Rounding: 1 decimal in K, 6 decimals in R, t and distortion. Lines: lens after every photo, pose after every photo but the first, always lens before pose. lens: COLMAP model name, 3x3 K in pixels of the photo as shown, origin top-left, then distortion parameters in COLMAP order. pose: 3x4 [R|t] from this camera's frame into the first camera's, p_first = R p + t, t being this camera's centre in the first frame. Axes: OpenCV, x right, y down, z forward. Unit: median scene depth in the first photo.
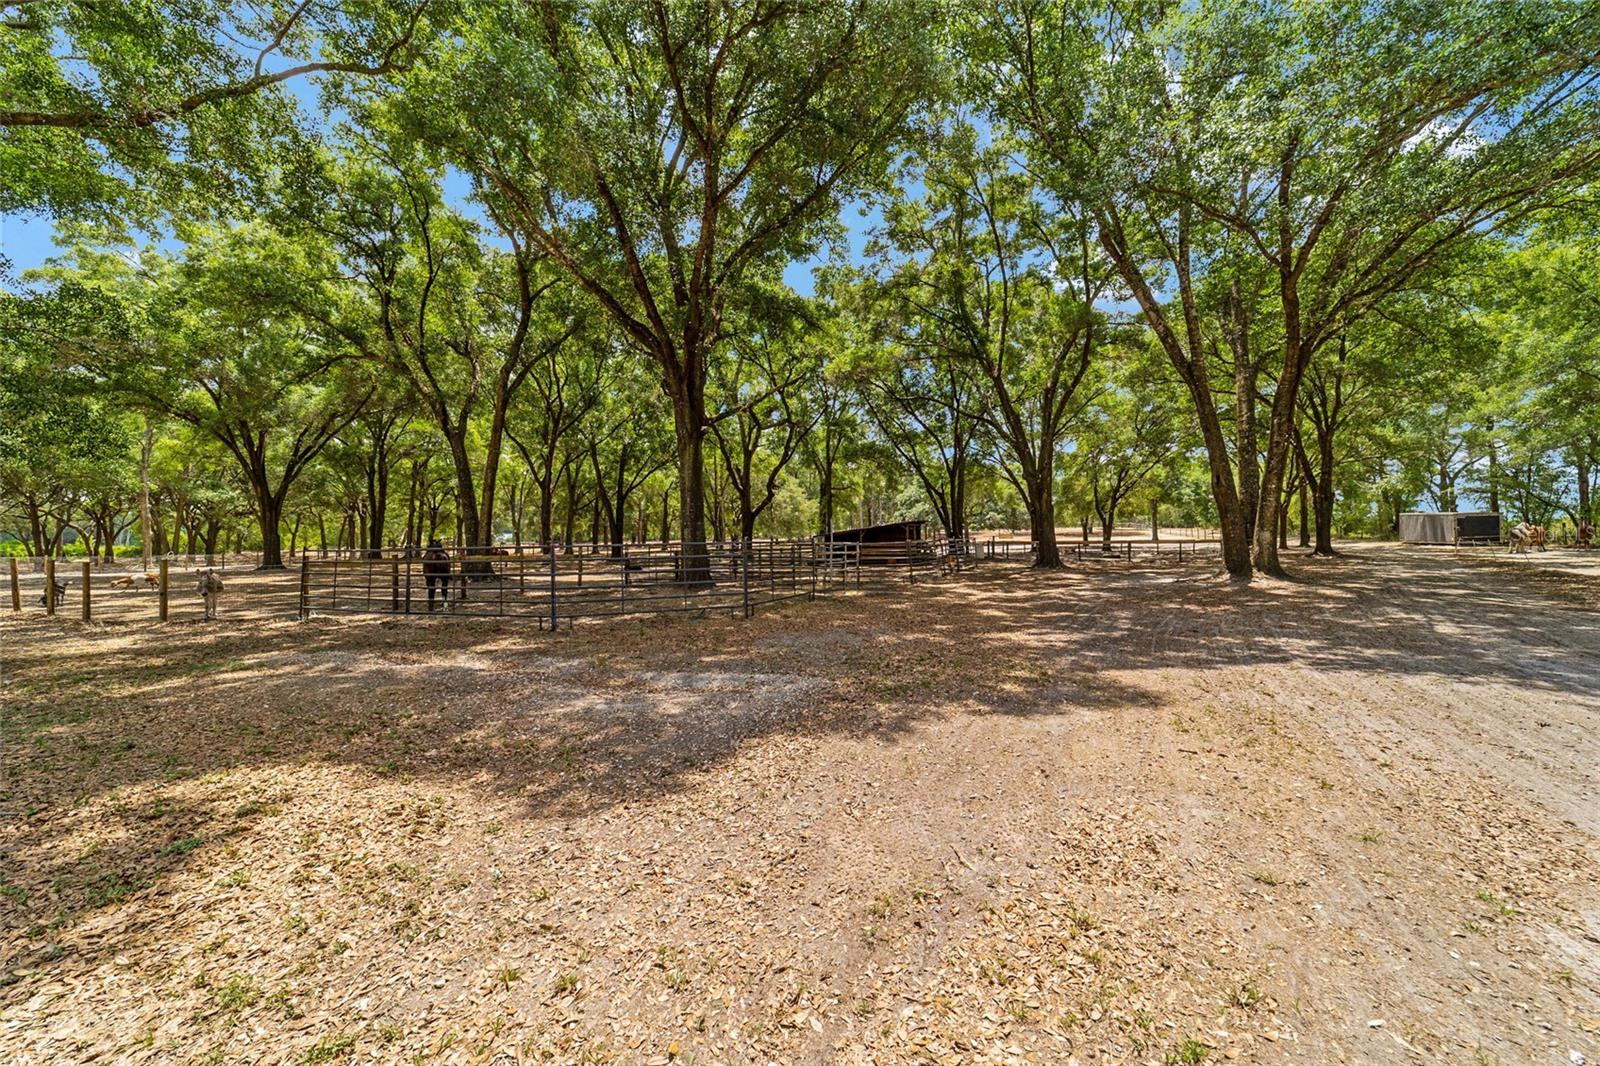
lens RADIAL K [[616.3, 0, 801.6], [0, 616.3, 520.2], [0, 0, 1]] dist [0.000192, 0.000271]
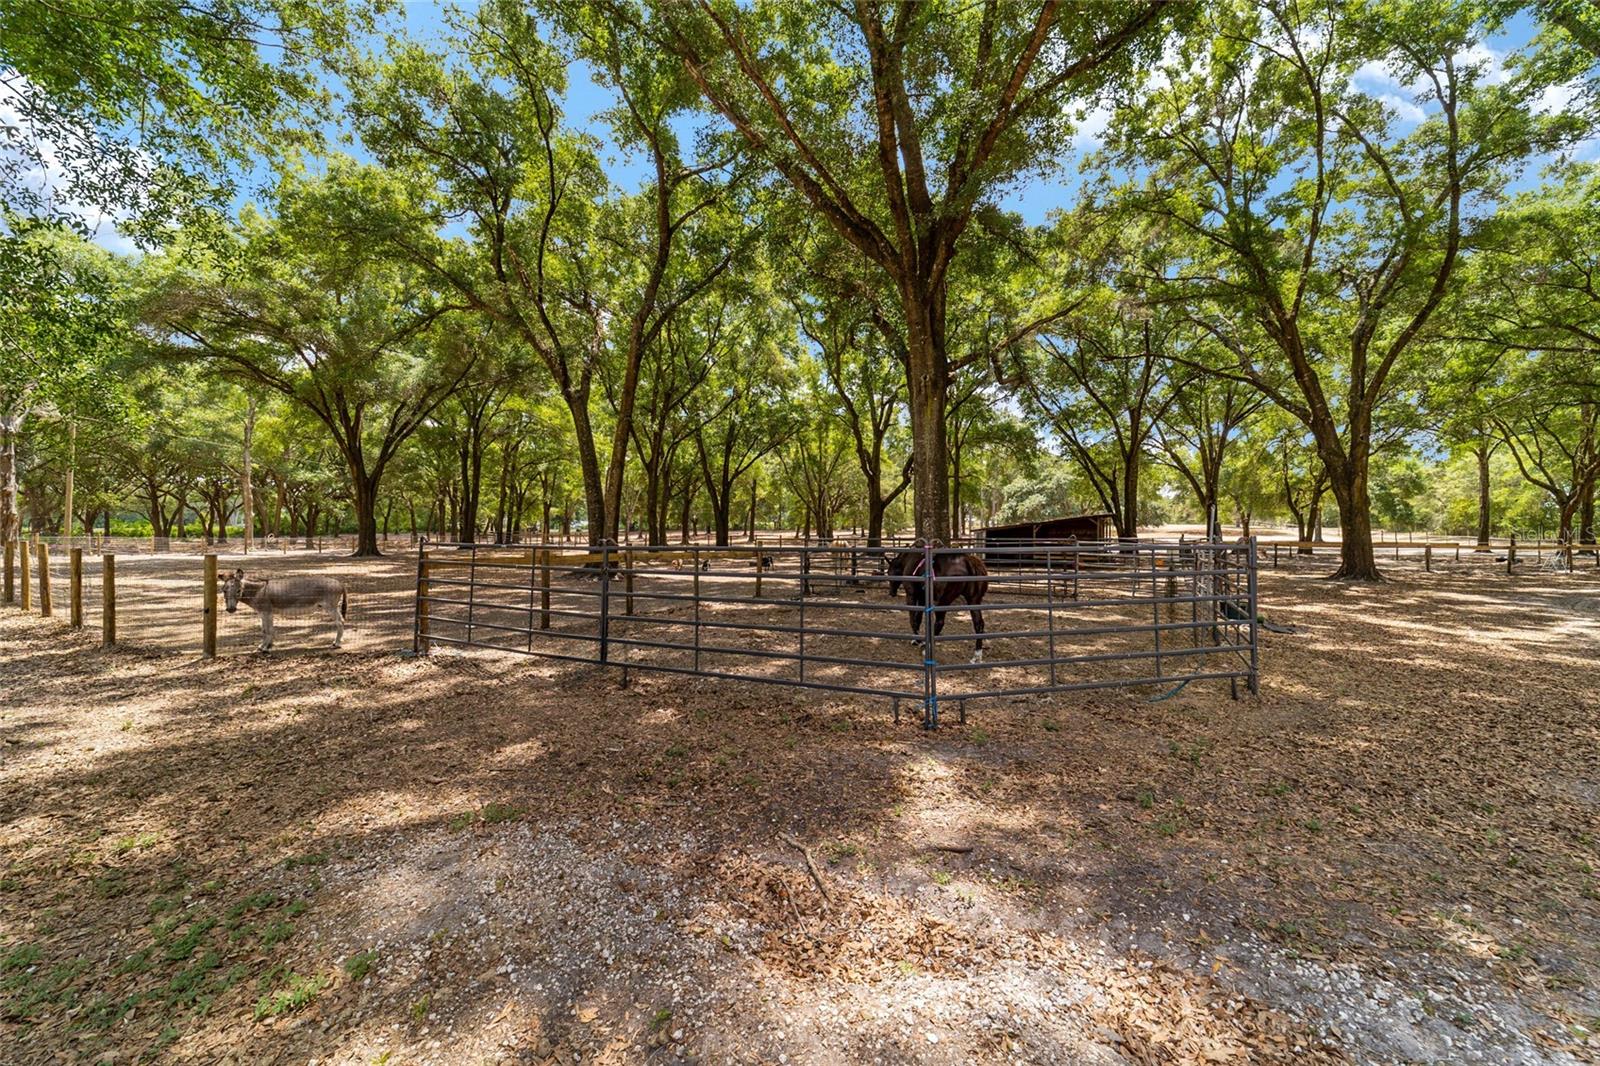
lens RADIAL K [[620.3, 0, 801.3], [0, 620.3, 521.3], [0, 0, 1]] dist [-0.005278, -0.000046]
pose [[0.995225, 0.016973, -0.096125, -0.097568], [-0.015556, 0.999759, 0.015471, 0.003303], [0.096365, -0.013902, 0.995249, 0.109802]]
